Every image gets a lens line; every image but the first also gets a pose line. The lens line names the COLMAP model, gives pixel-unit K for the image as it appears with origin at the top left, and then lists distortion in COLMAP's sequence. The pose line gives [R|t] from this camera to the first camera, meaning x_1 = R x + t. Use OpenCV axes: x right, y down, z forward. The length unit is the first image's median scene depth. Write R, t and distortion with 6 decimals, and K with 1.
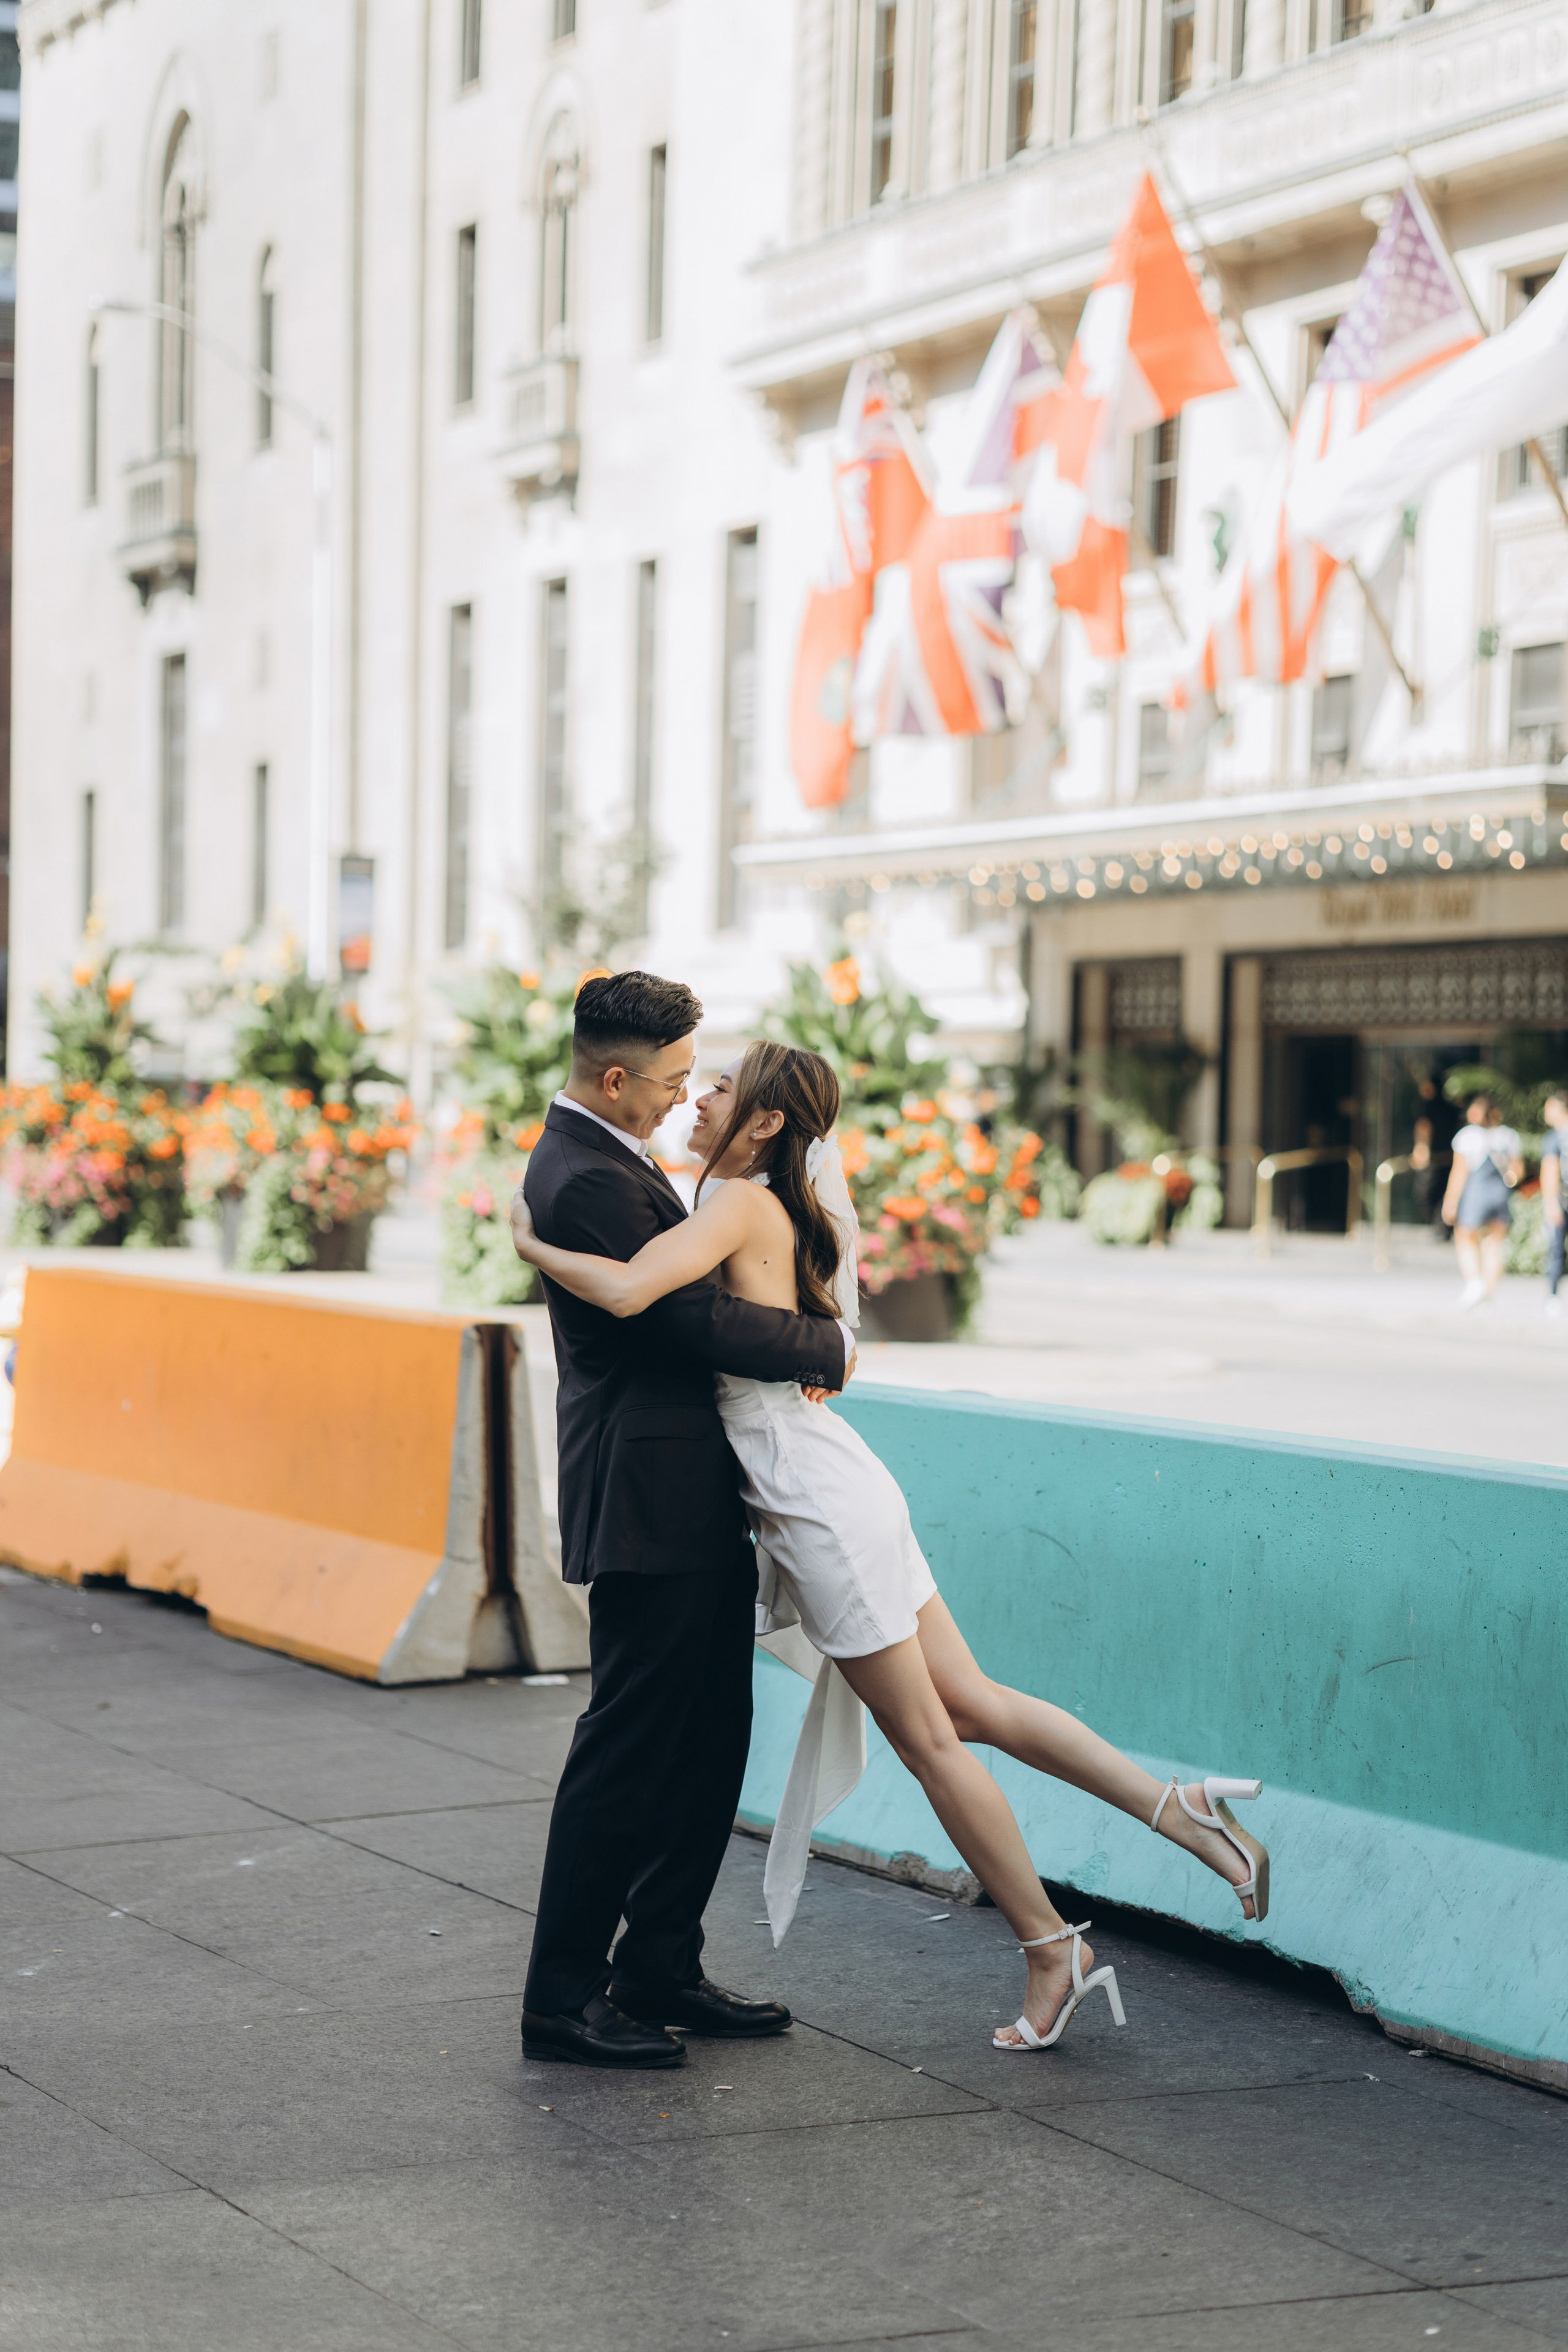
lens RADIAL K [[7340.1, 0, 729.2], [0, 7340.1, 1180.8], [0, 0, 1]] dist [2.270948, -24.544015]
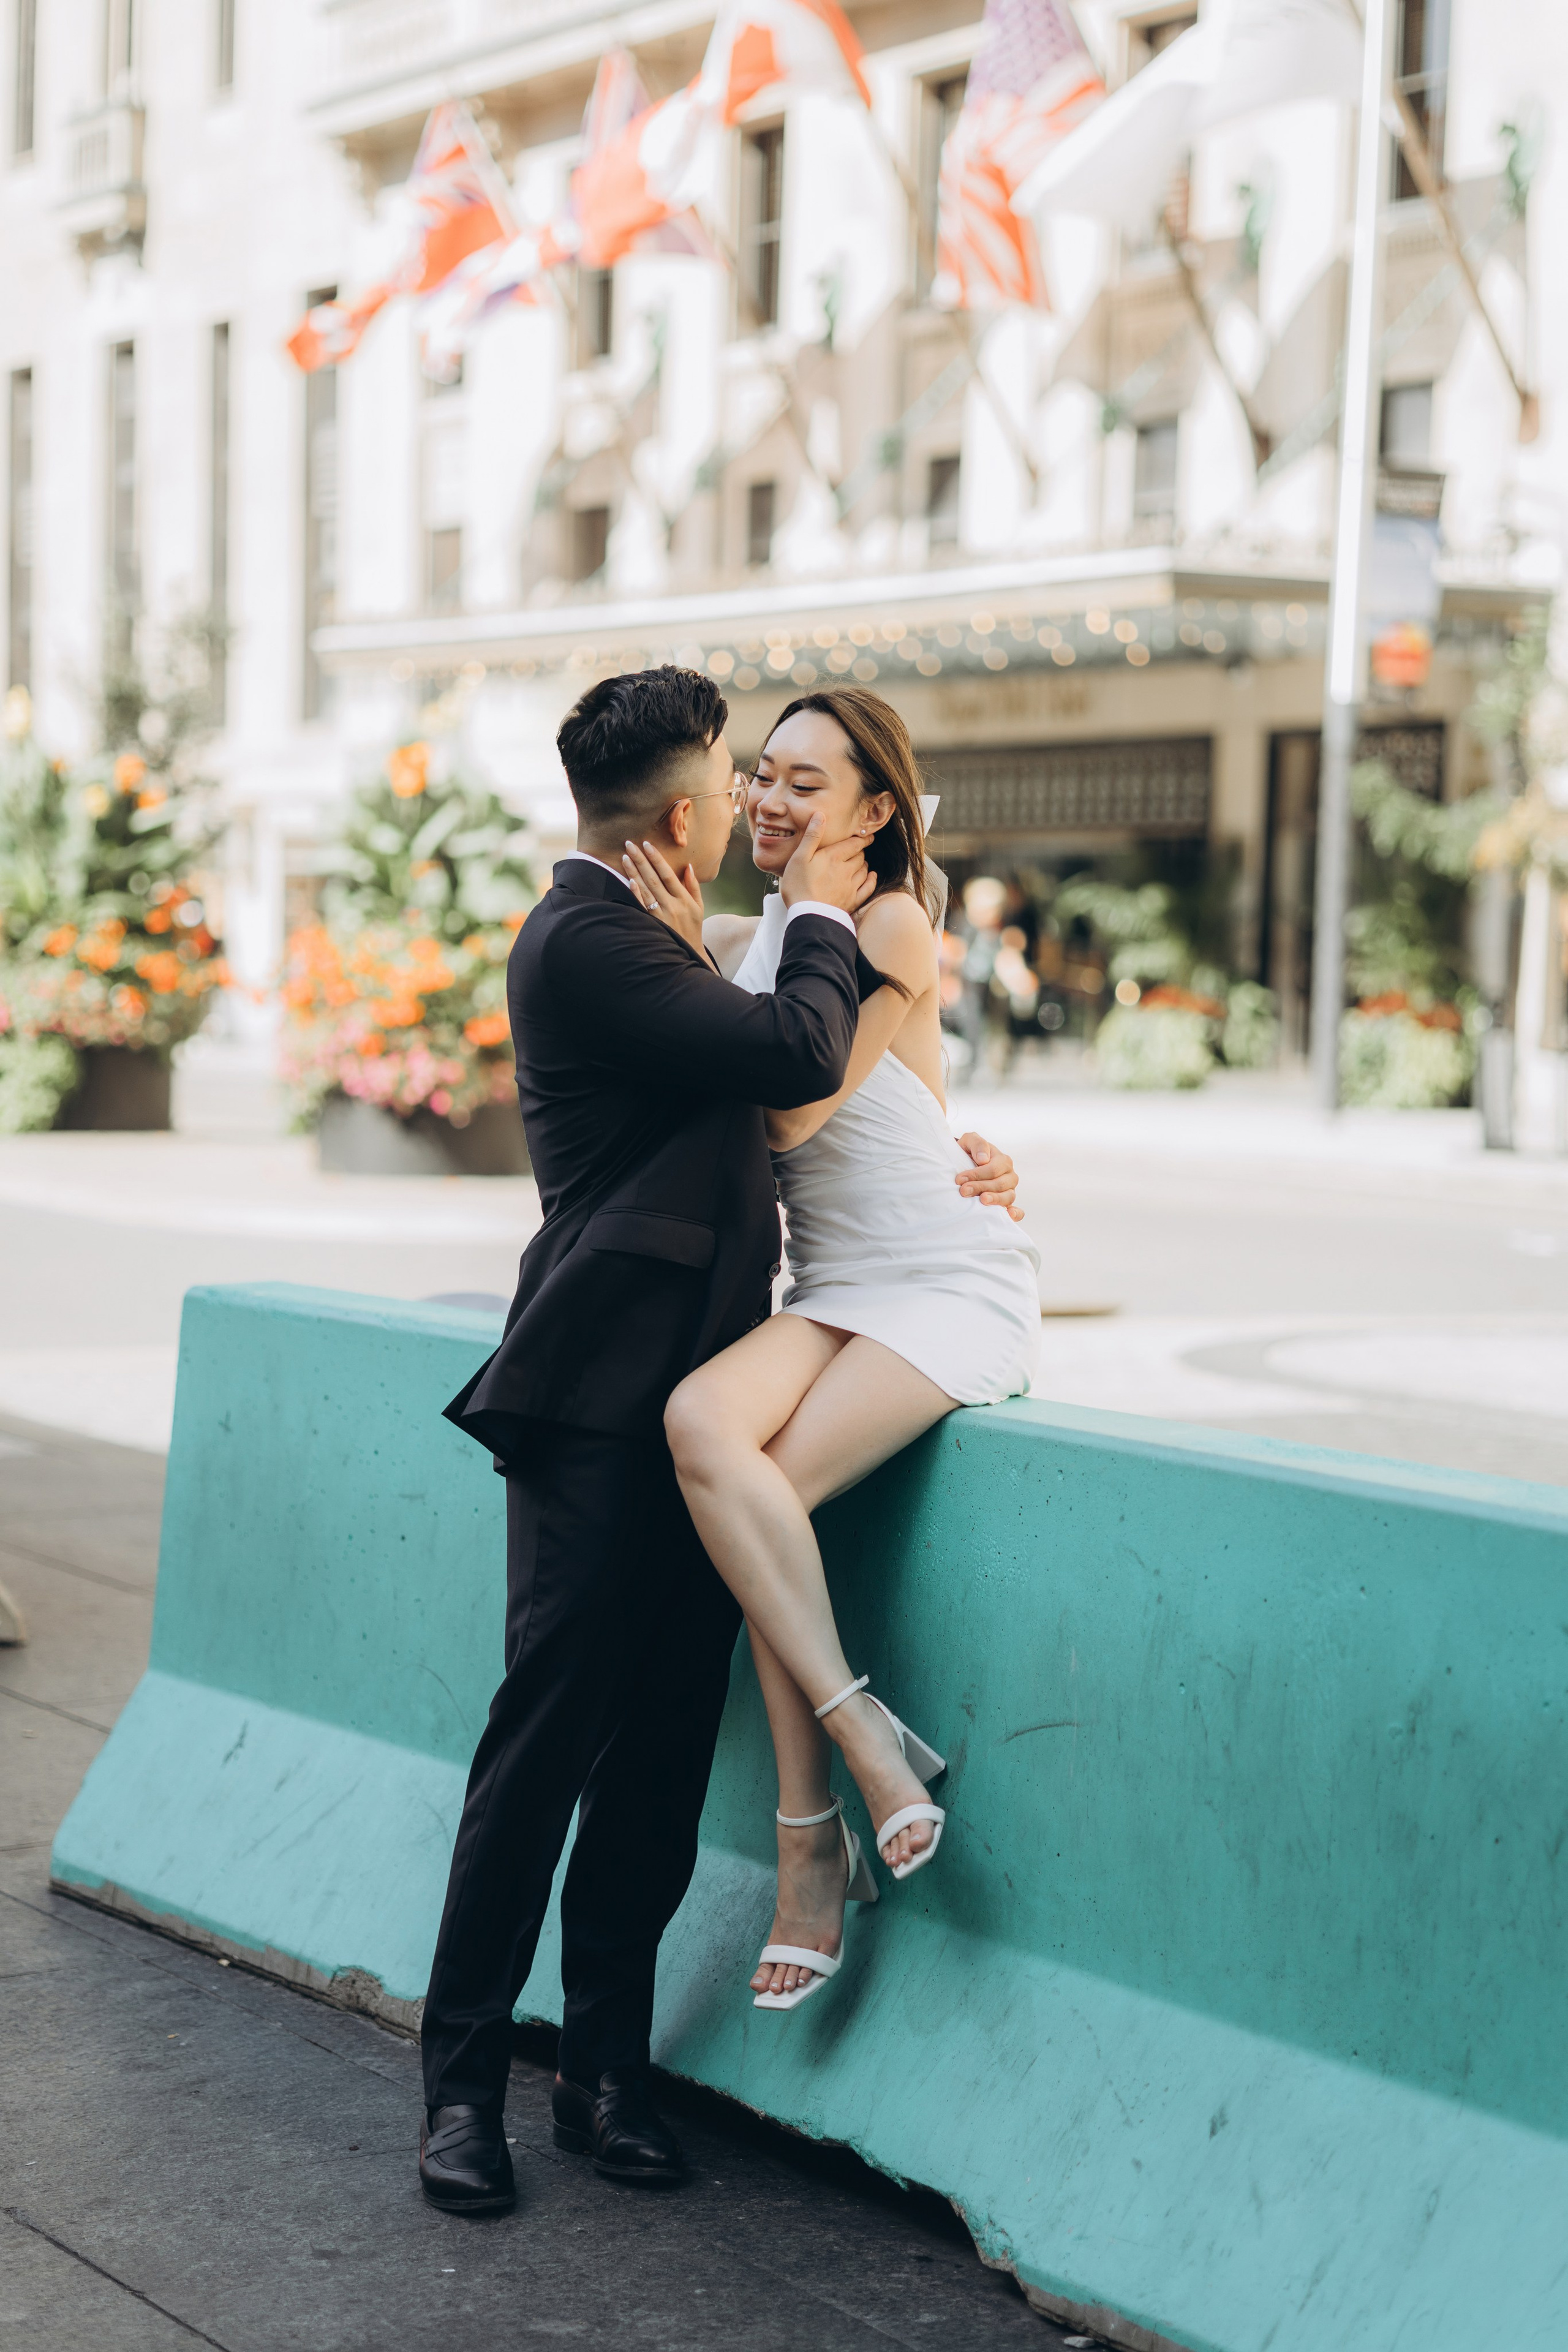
lens RADIAL K [[7351.9, 0, 762.0], [0, 7351.9, 1169.5], [0, 0, 1]] dist [2.299231, -25.088287]
pose [[0.998427, 0.000143, 0.056071, 0.021843], [-0.001504, 0.999705, 0.024241, -0.002260], [-0.056051, -0.024288, 0.998132, 0.287789]]
